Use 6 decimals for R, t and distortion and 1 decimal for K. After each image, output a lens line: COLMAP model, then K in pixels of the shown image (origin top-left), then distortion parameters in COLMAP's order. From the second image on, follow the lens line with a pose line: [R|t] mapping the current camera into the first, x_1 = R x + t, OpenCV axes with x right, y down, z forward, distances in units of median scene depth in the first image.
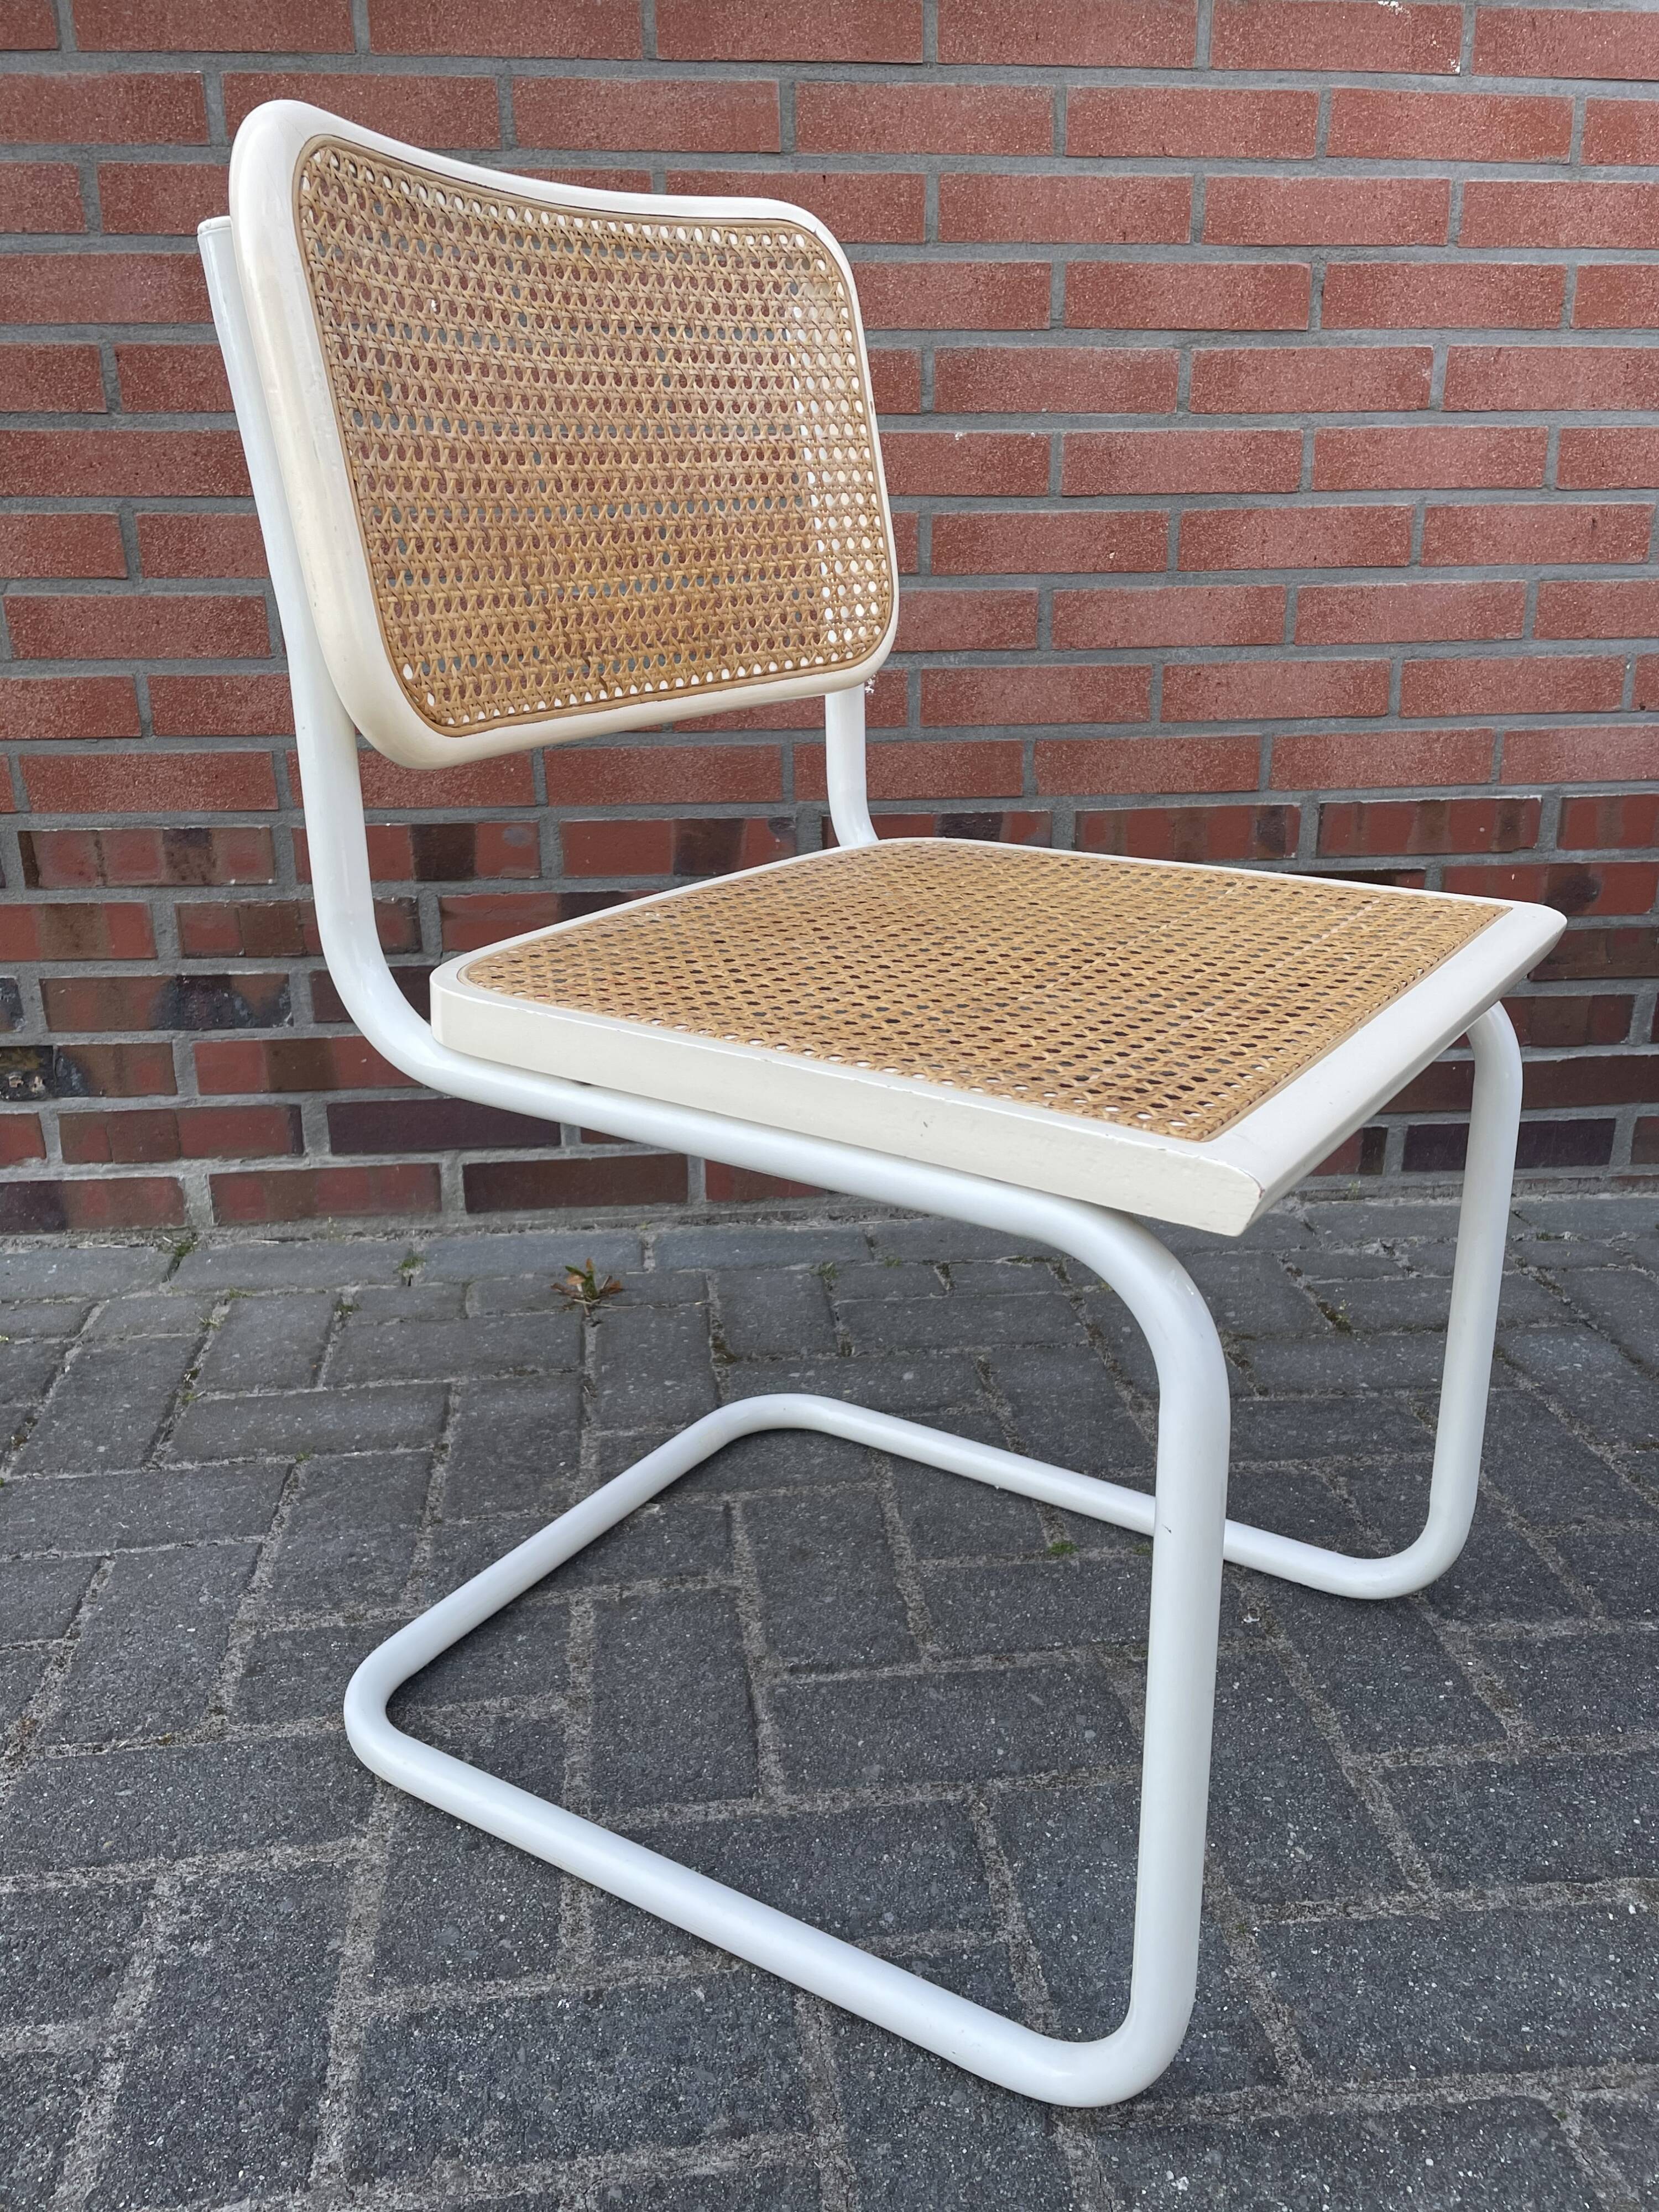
lens RADIAL K [[1797.0, 0, 816.2], [0, 1797.0, 1111.3], [0, 0, 1]] dist [0.081155, -0.110946]
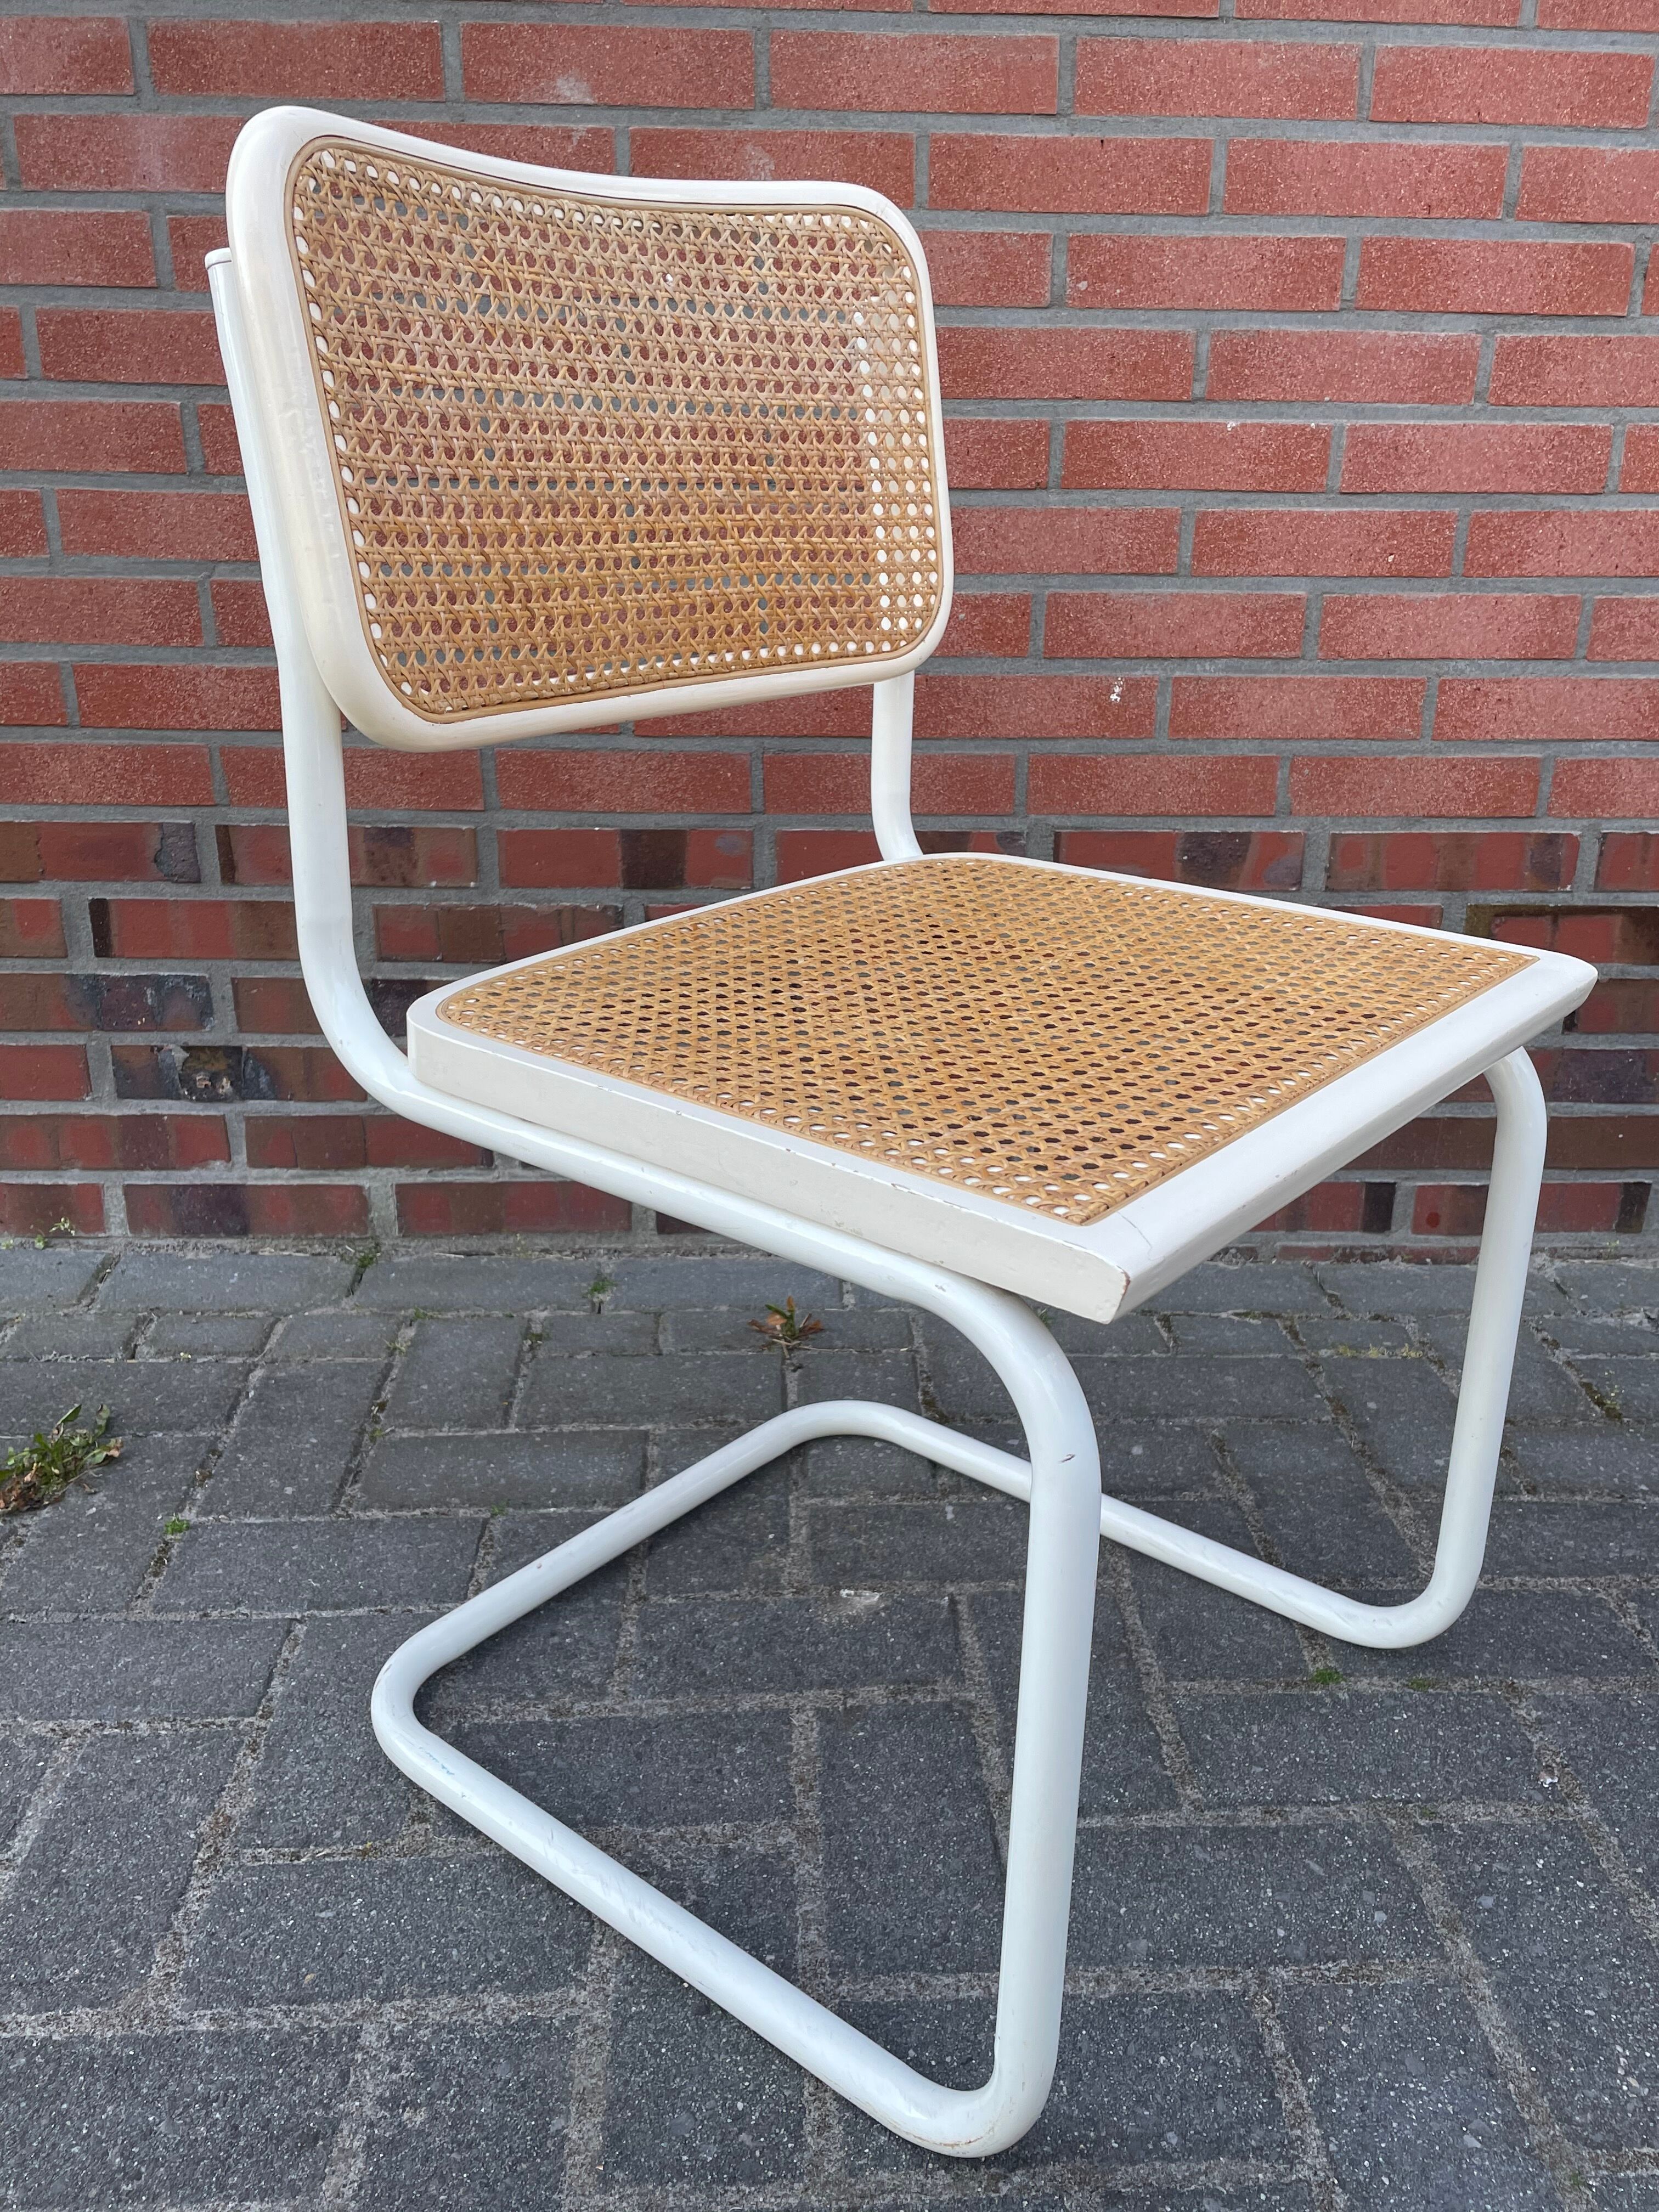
lens RADIAL K [[1797.0, 0, 835.8], [0, 1797.0, 1095.8], [0, 0, 1]] dist [0.081155, -0.110946]
pose [[0.997672, 0.040511, -0.054862, -0.060021], [-0.039195, 0.998923, 0.024843, -0.052108], [0.055809, -0.022634, 0.998185, 0.068276]]
